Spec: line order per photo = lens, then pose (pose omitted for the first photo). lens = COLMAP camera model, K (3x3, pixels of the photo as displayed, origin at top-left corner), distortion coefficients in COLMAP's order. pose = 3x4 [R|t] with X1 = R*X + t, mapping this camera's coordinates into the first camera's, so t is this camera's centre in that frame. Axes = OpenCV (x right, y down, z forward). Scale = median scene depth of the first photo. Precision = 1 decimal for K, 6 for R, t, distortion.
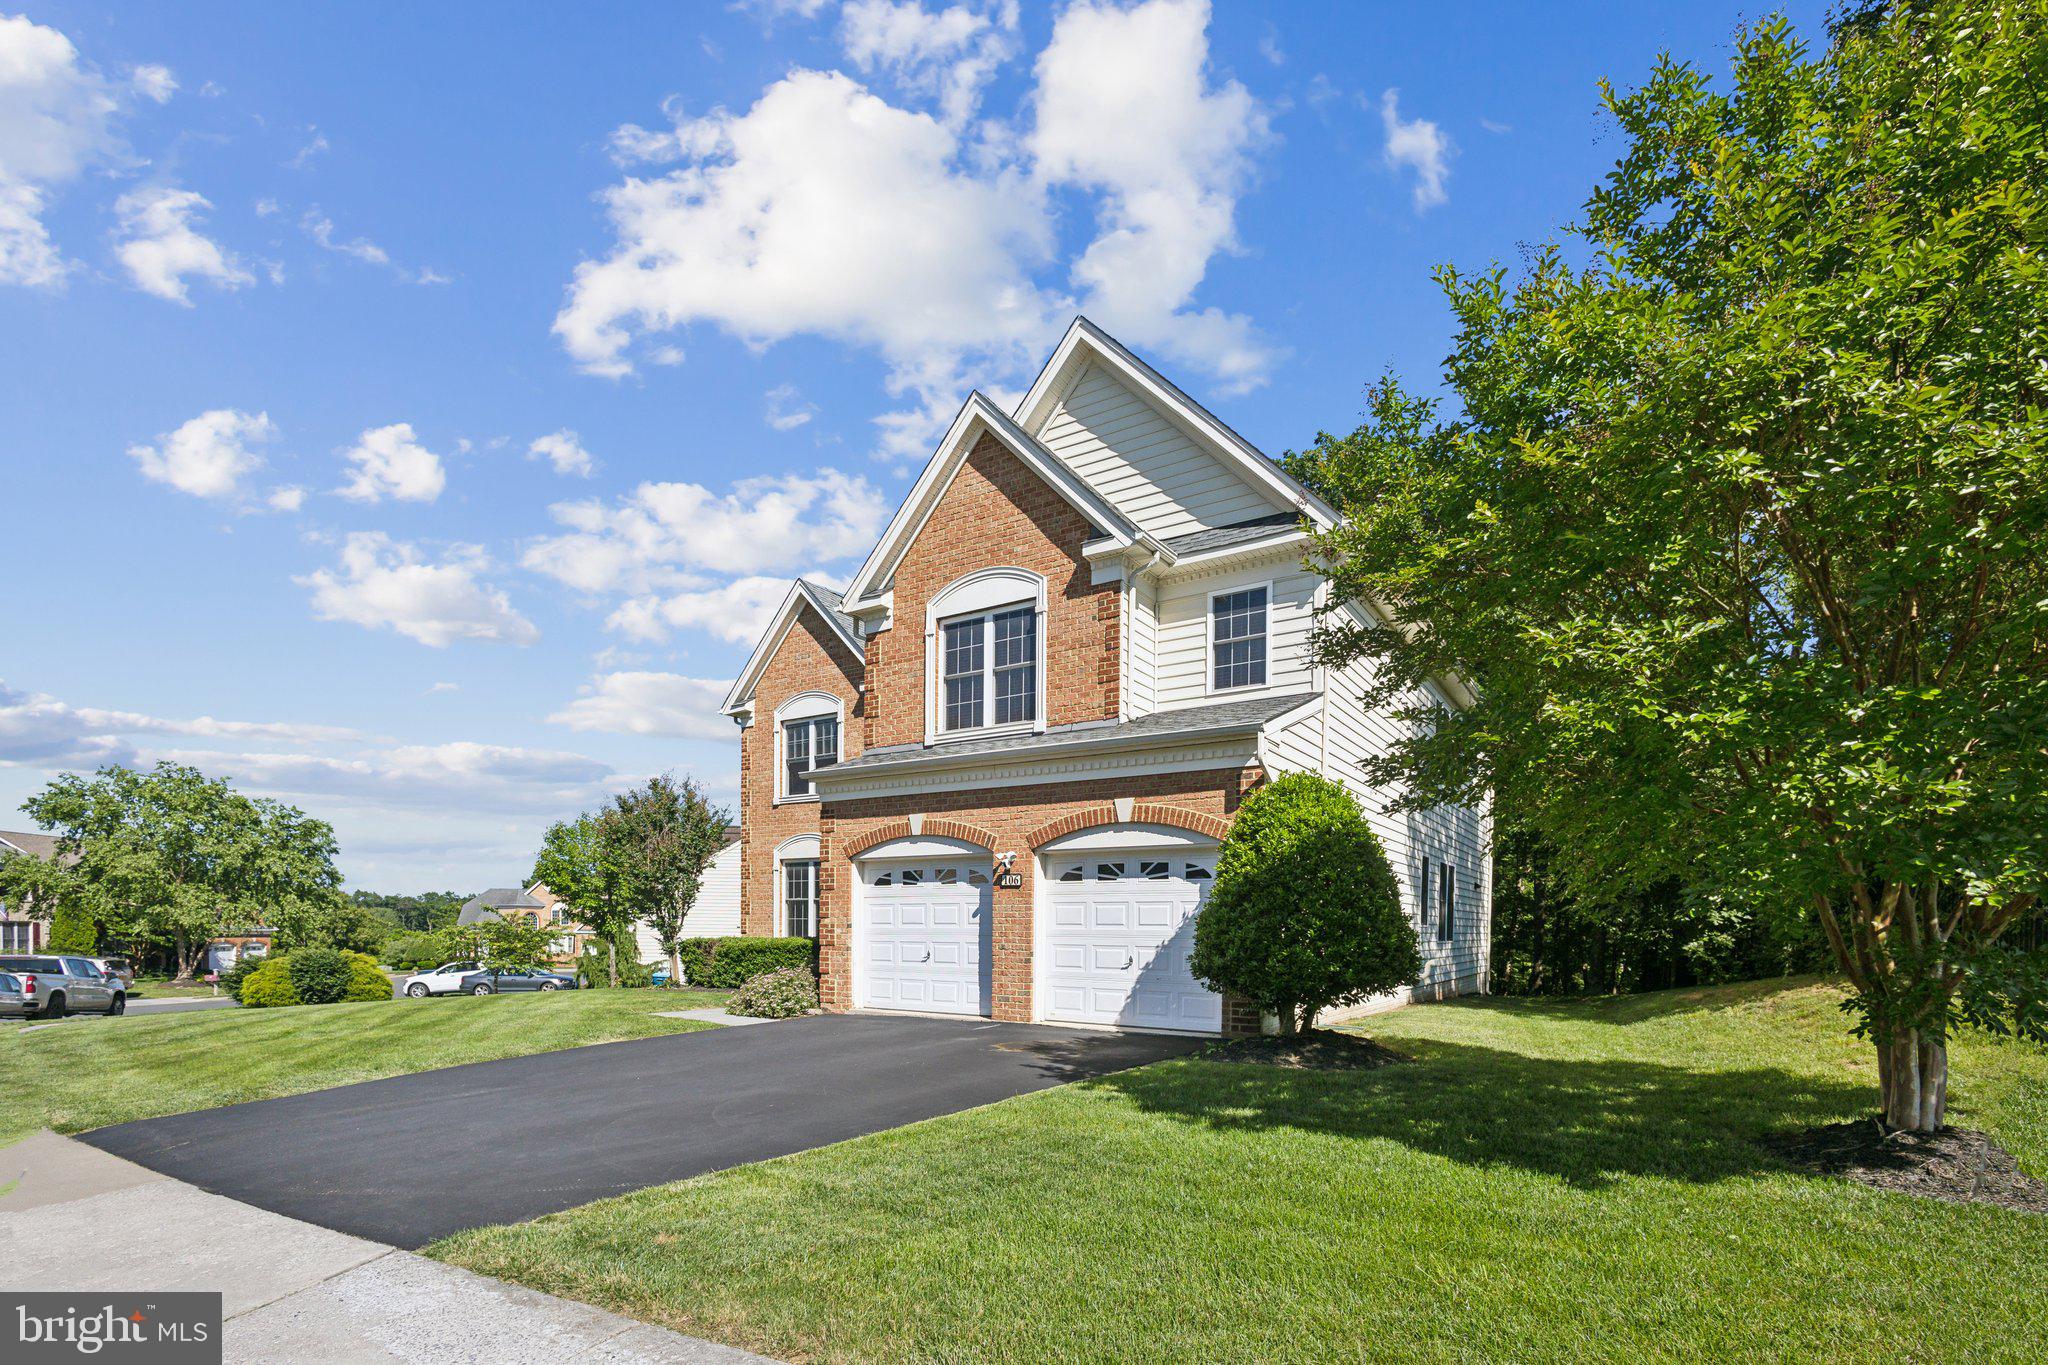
lens RADIAL K [[944.9, 0, 1057.3], [0, 944.9, 683.7], [0, 0, 1]] dist [0.005830, 0.000243]
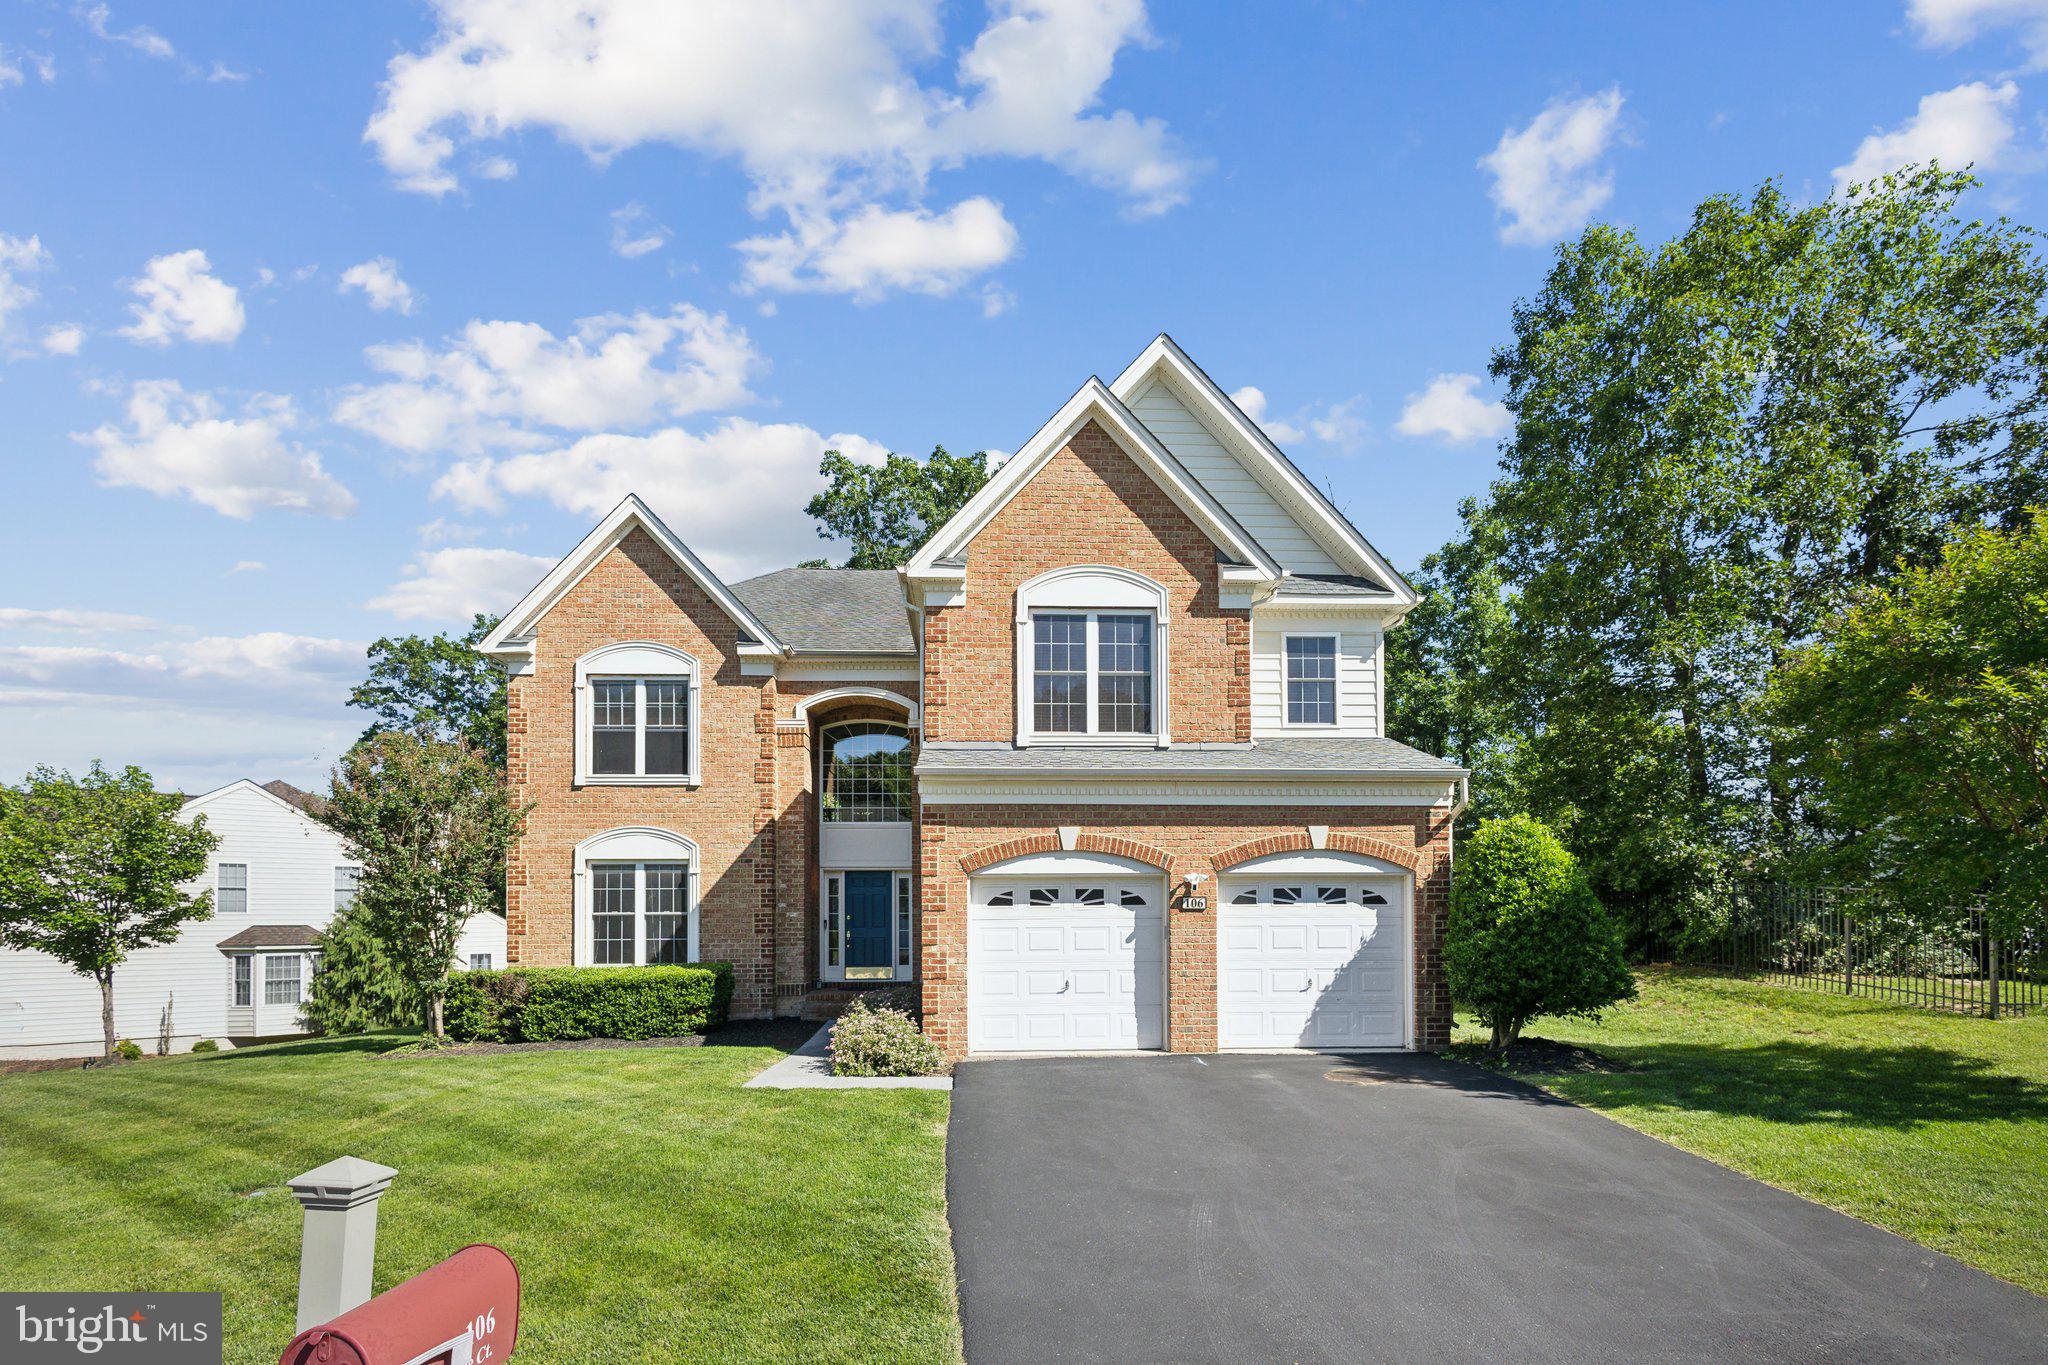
lens RADIAL K [[944.9, 0, 1059.0], [0, 944.9, 644.0], [0, 0, 1]] dist [0.005830, 0.000243]
pose [[0.809003, 0.154866, 0.567037, -0.682152], [-0.136569, 0.987792, -0.074934, 0.034311], [-0.571719, -0.016818, 0.820277, 0.266825]]
